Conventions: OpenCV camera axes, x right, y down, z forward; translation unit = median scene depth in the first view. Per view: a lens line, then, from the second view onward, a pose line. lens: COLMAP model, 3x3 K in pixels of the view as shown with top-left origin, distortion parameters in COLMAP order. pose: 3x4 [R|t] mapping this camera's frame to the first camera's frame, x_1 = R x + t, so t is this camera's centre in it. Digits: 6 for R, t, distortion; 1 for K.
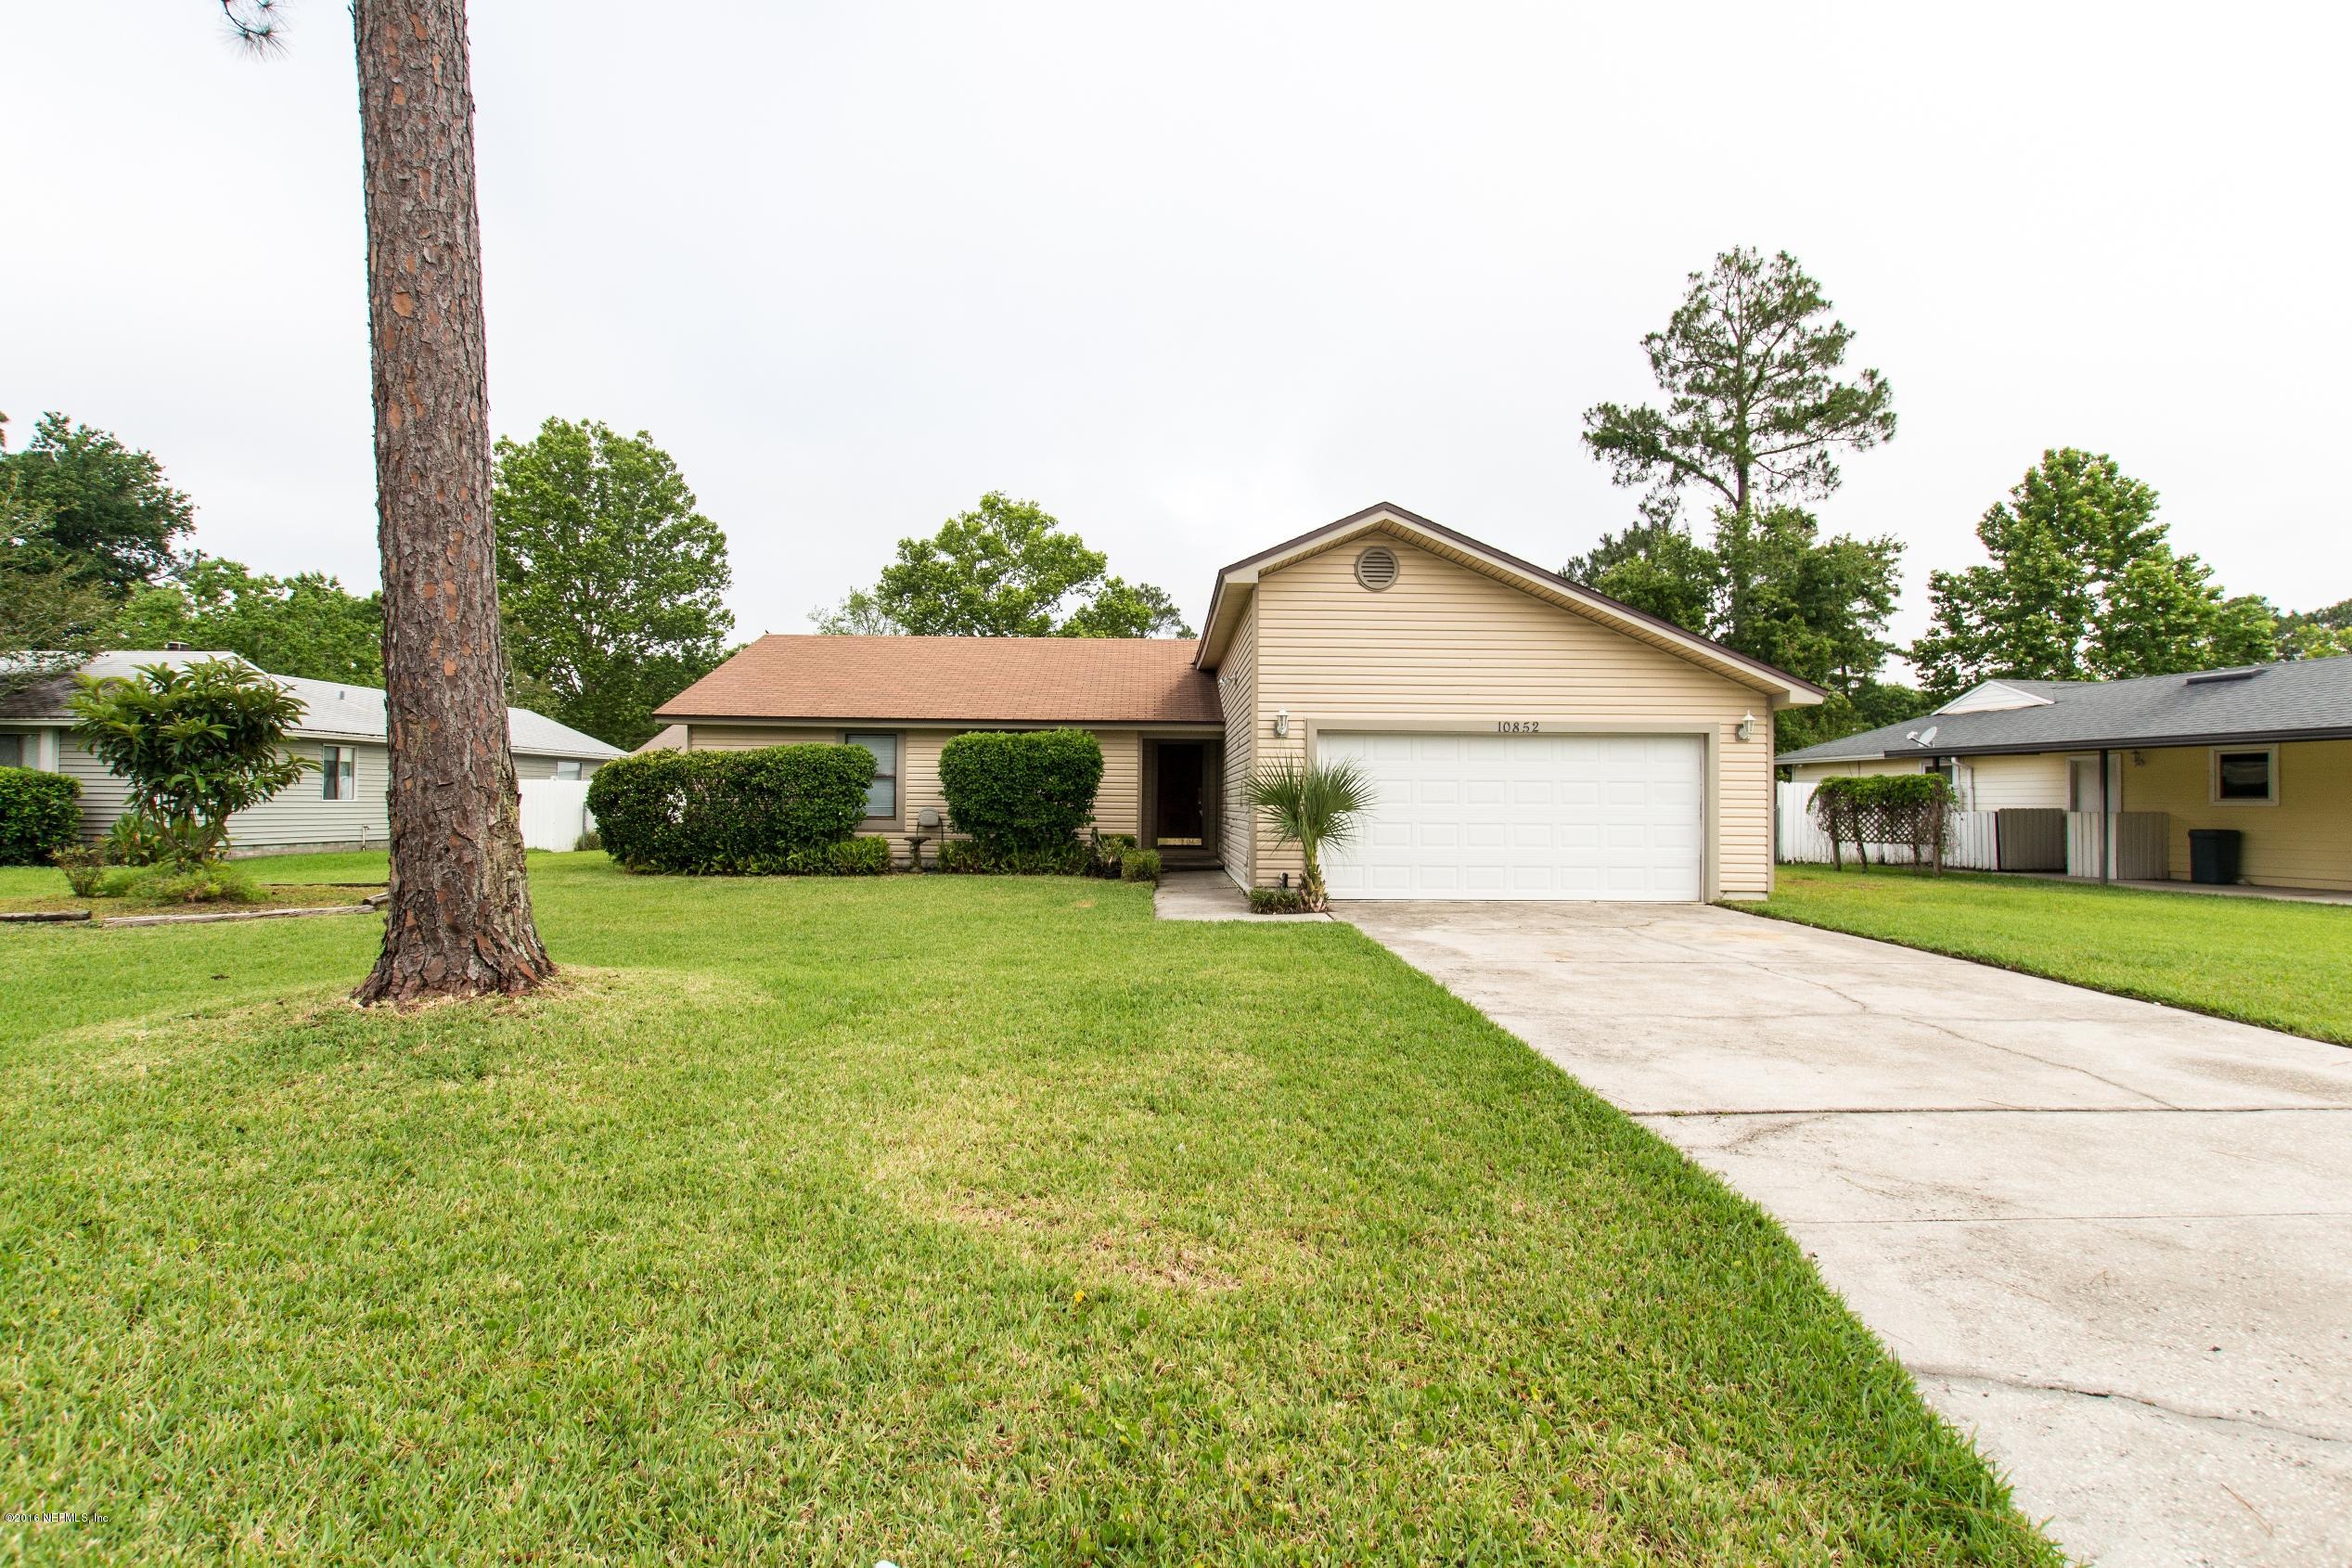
lens RADIAL K [[1075.6, 0, 1141.5], [0, 1075.6, 785.4], [0, 0, 1]] dist [0.000870, -0.000191]
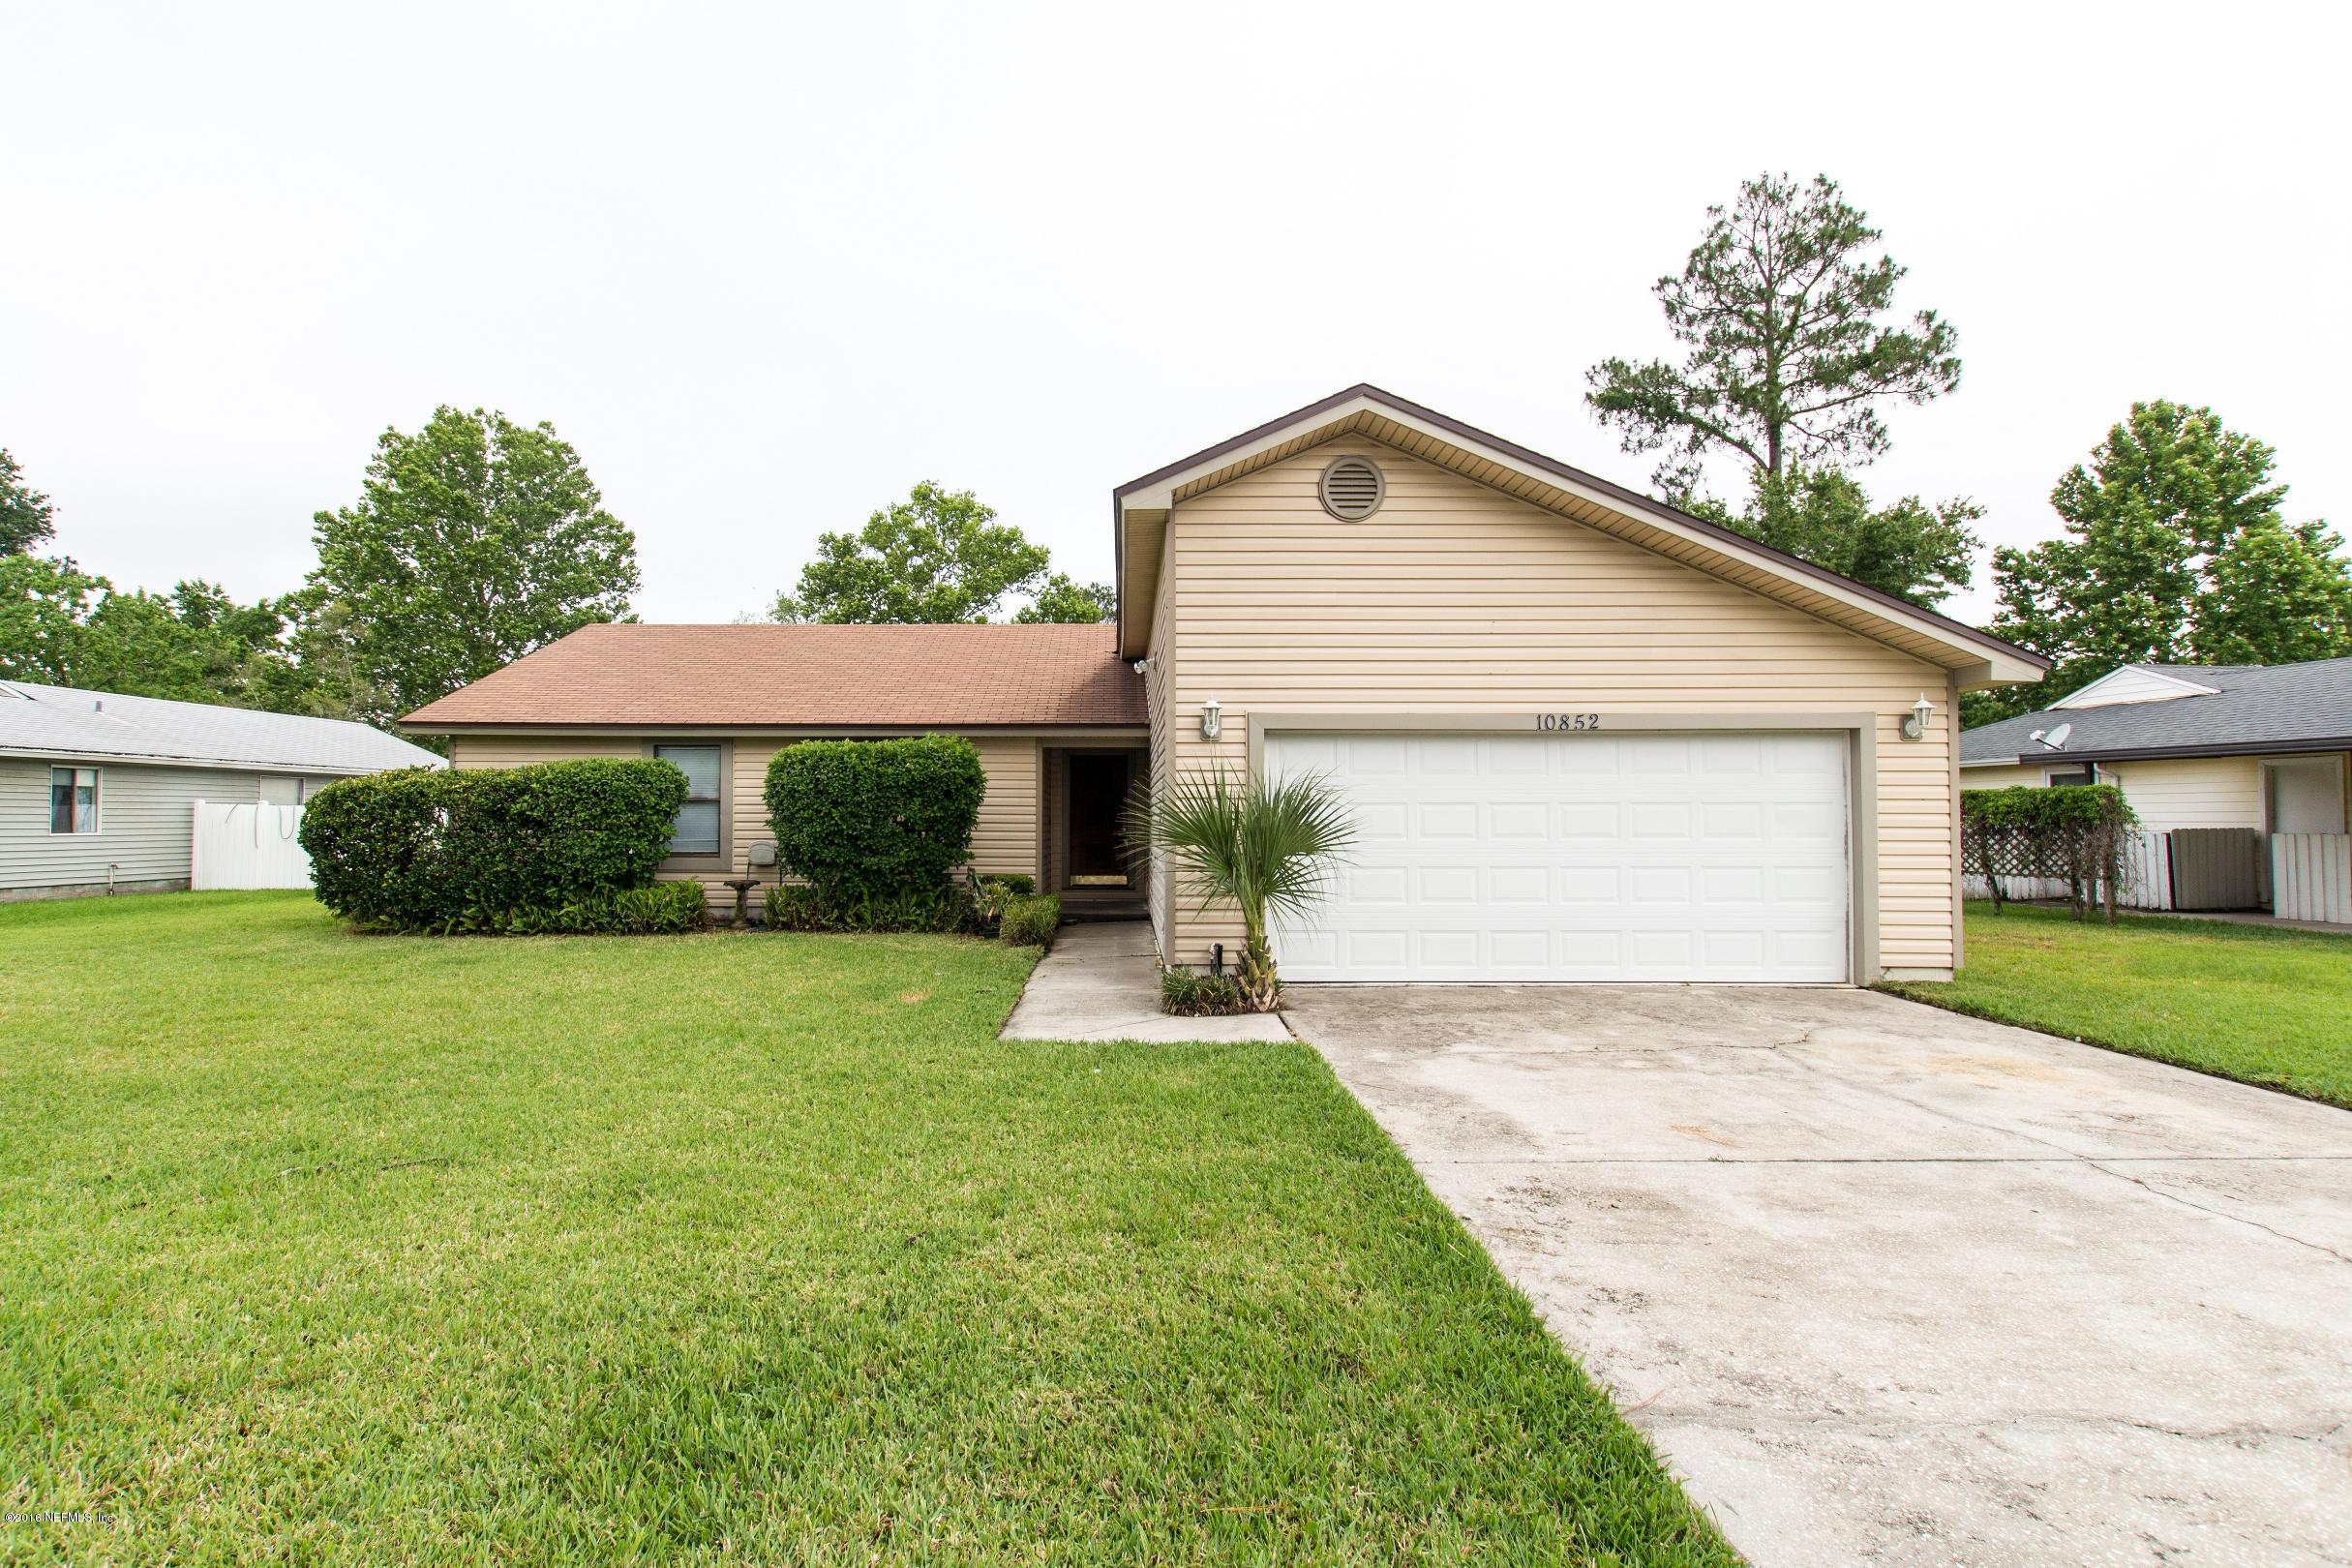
lens RADIAL K [[1120.3, 0, 1082.4], [0, 1120.3, 787.5], [0, 0, 1]] dist [0.003744, 0.000354]
pose [[0.999763, -0.008933, -0.019861, 0.048029], [0.008699, 0.999892, -0.011849, -0.006149], [0.019964, 0.011674, 0.999733, 0.227233]]
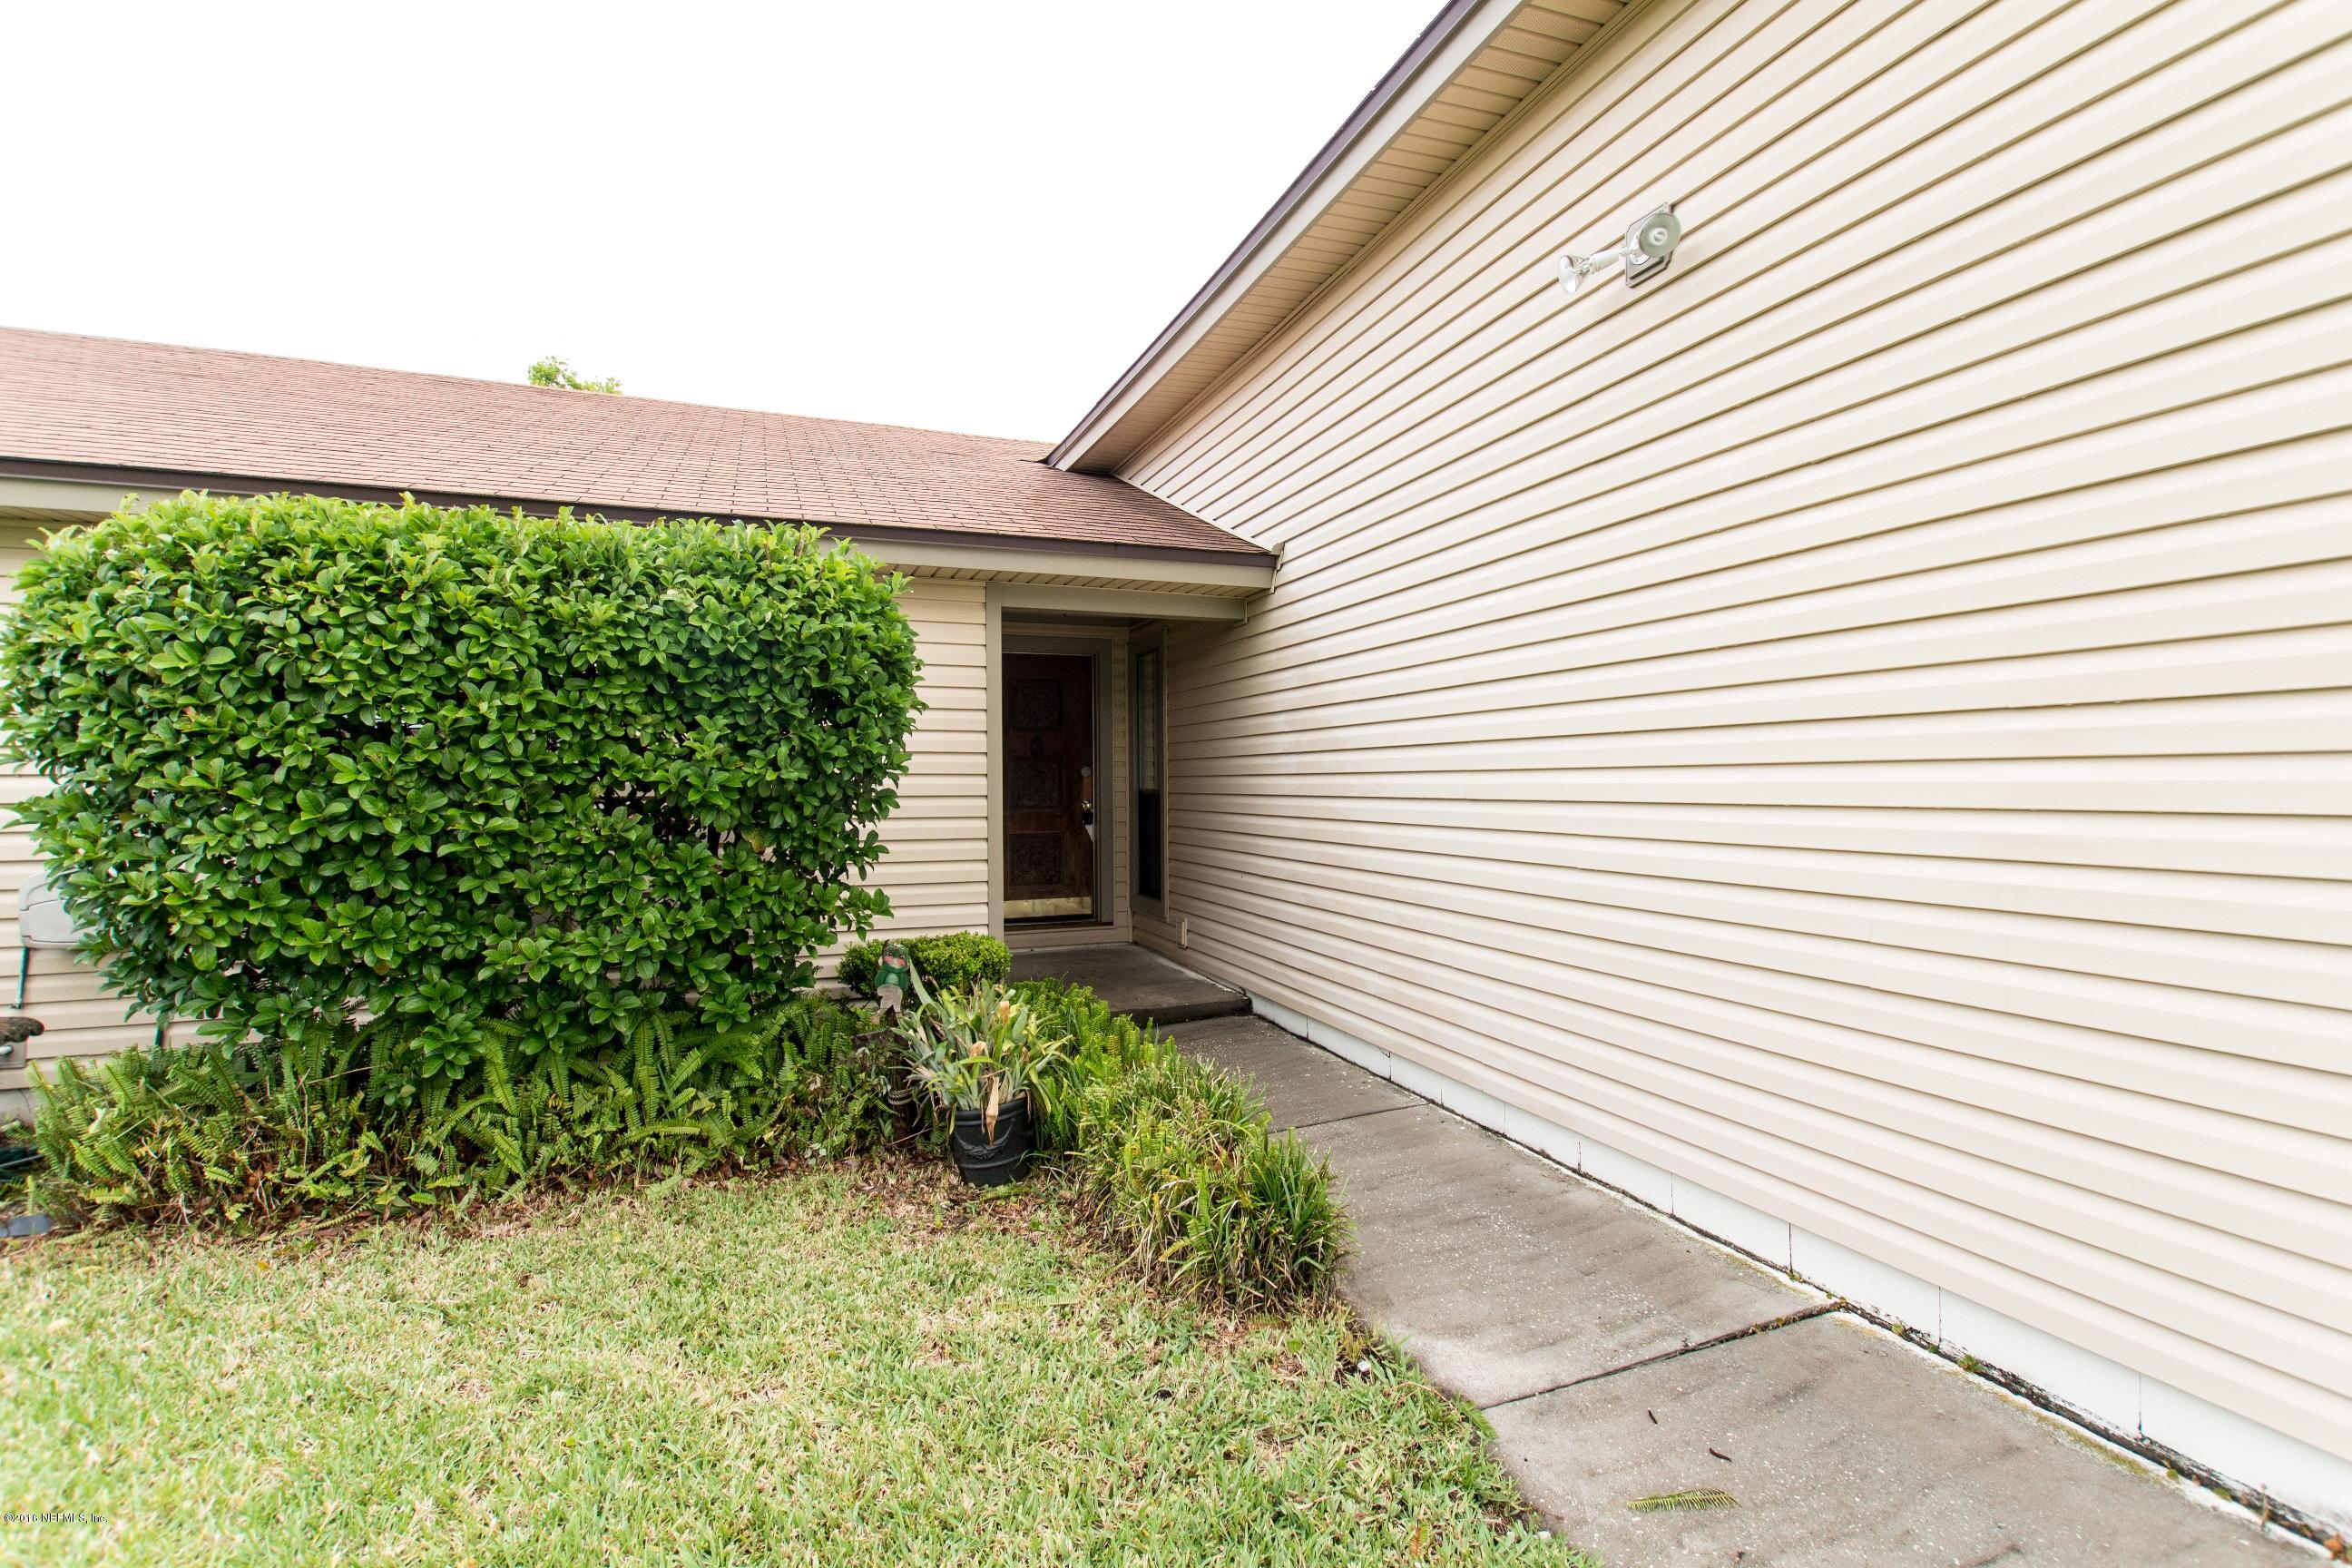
lens RADIAL K [[1071.4, 0, 1175.8], [0, 1071.4, 787.6], [0, 0, 1]] dist [0.000105, 0.000312]
pose [[0.930644, -0.019942, 0.365382, -0.069626], [0.012922, 0.999682, 0.021650, 0.001352], [-0.365697, -0.015427, 0.930606, 0.757711]]
